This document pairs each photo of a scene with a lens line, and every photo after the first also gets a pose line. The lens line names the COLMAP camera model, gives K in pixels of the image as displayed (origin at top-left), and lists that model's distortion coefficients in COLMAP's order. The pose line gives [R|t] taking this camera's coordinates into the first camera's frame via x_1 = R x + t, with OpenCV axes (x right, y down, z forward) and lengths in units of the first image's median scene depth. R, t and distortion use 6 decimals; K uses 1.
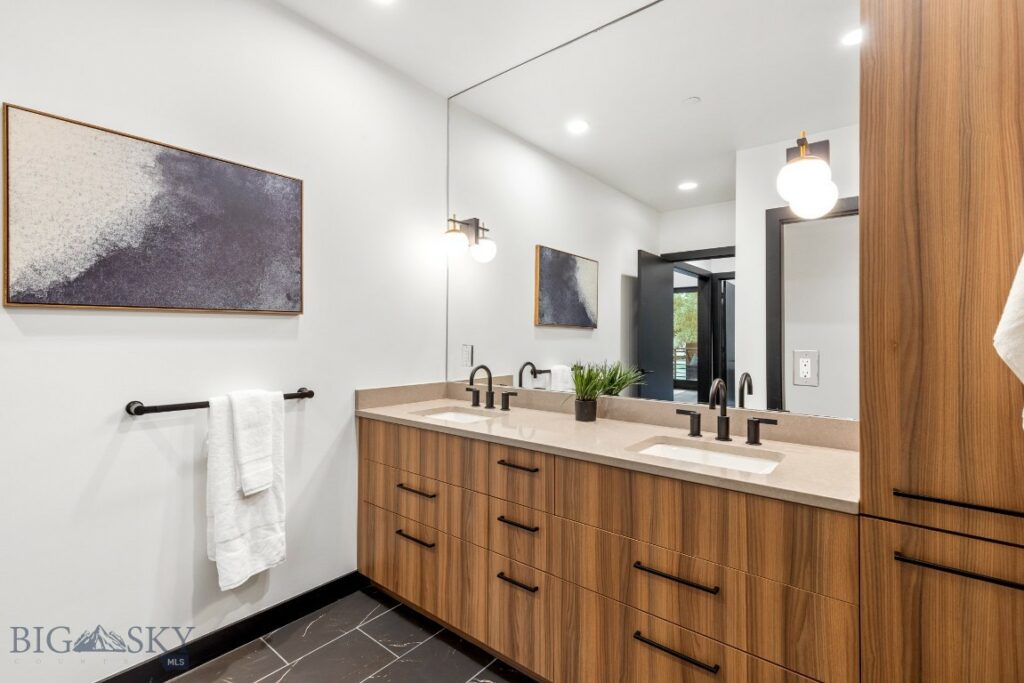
lens RADIAL K [[462.1, 0, 512.3], [0, 462.1, 334.2], [0, 0, 1]] dist [0.012305, -0.001333]
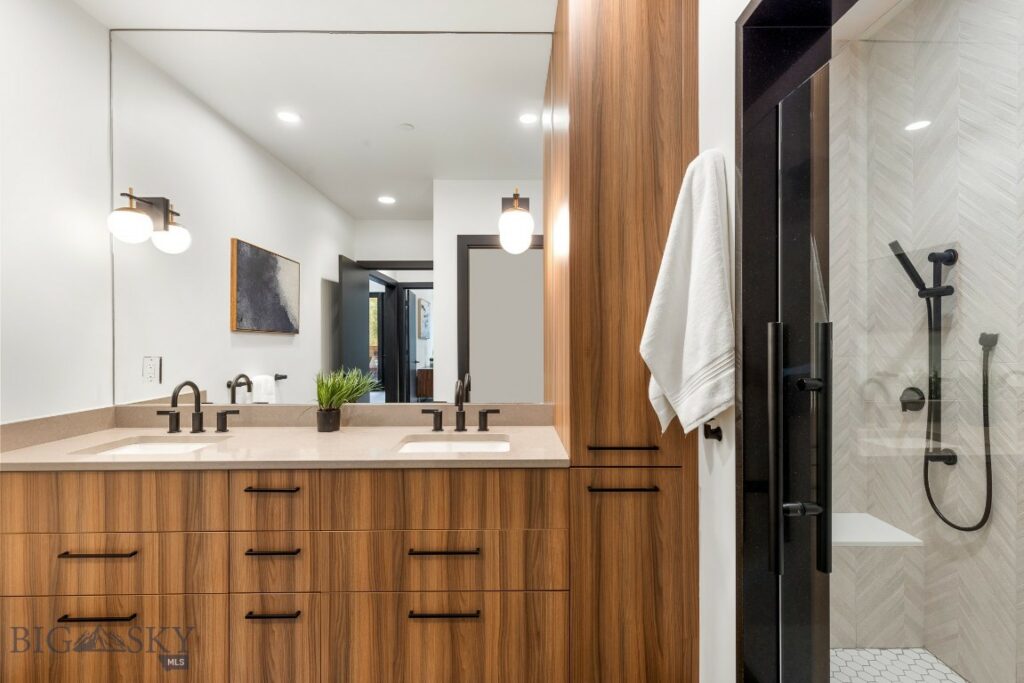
lens RADIAL K [[462.1, 0, 507.6], [0, 462.1, 343.9], [0, 0, 1]] dist [0.012305, -0.001333]
pose [[0.774163, -0.012357, 0.632865, -0.201647], [0.002333, 0.999858, 0.016669, -0.016440], [-0.632982, -0.011428, 0.774082, -0.001128]]
